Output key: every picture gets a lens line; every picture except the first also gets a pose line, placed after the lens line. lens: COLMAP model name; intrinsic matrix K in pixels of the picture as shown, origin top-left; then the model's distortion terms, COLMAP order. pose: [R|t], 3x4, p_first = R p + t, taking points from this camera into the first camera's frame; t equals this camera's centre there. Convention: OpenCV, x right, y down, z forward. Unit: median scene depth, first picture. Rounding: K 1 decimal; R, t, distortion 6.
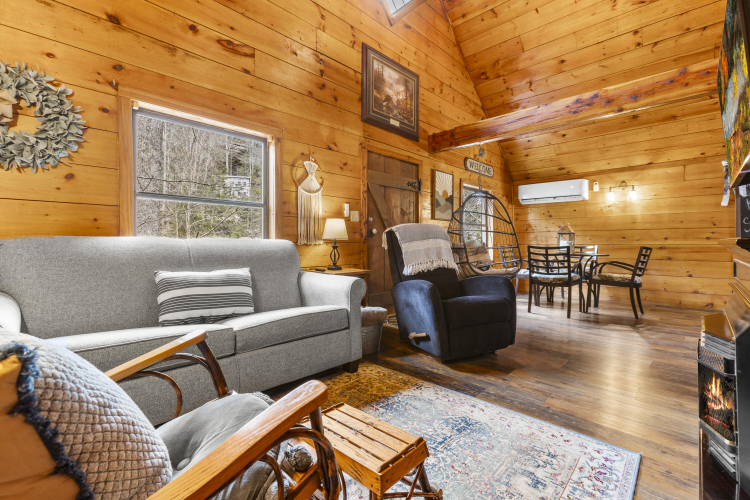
lens RADIAL K [[341.2, 0, 368.3], [0, 341.2, 243.6], [0, 0, 1]] dist [-0.010390, 0.004271]
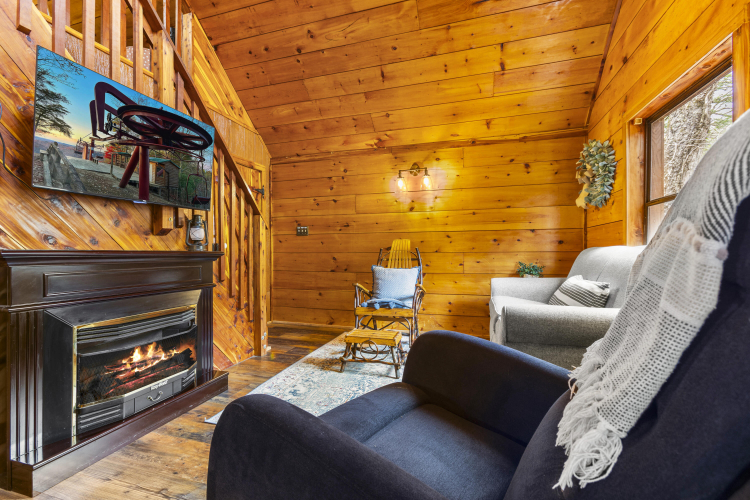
lens RADIAL K [[341.2, 0, 367.1], [0, 341.2, 252.5], [0, 0, 1]] dist [-0.010390, 0.004271]
pose [[-0.894283, 0.005268, -0.447471, 0.448334], [0.006189, 0.999981, -0.000596, -0.000984], [0.447459, -0.003302, -0.894298, 1.305628]]
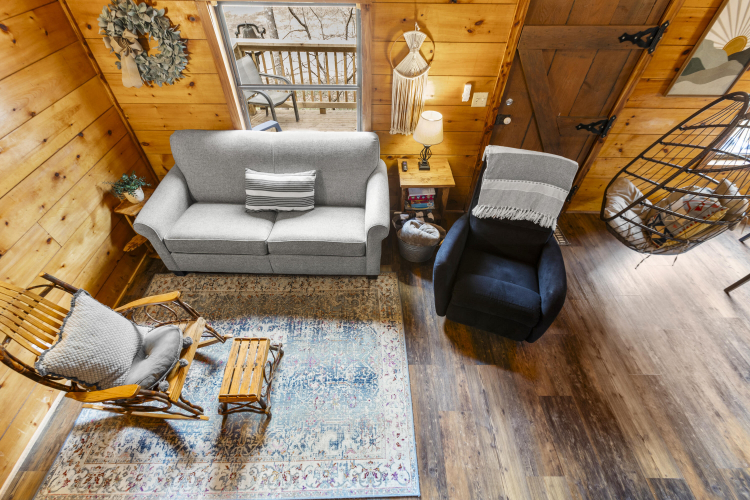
lens RADIAL K [[341.2, 0, 366.1], [0, 341.2, 251.0], [0, 0, 1]] dist [-0.010390, 0.004271]
pose [[0.702633, 0.519823, -0.485891, 0.436496], [-0.005825, 0.687040, 0.726596, -0.533266], [0.711528, -0.507701, 0.485765, 0.375995]]
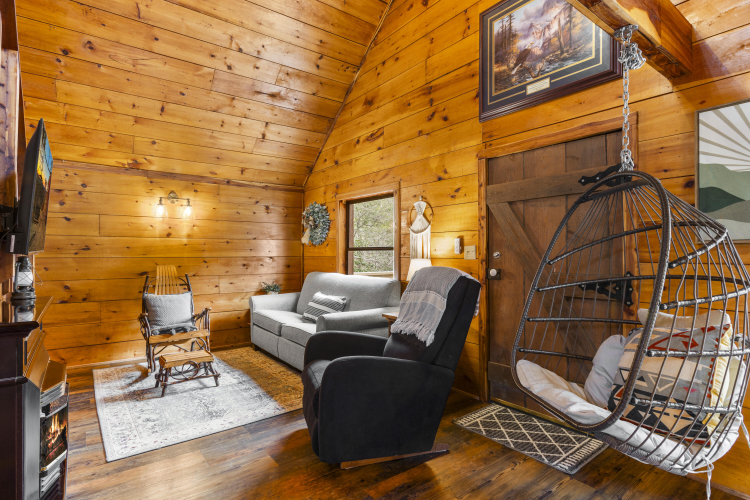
lens RADIAL K [[389.4, 0, 367.1], [0, 389.4, 254.1], [0, 0, 1]] dist [-0.003310, 0.001758]
pose [[-0.161423, 0.004079, -0.986877, 1.164402], [0.000886, 0.999992, 0.003989, -0.106917], [0.986885, -0.000230, -0.161425, 1.223921]]
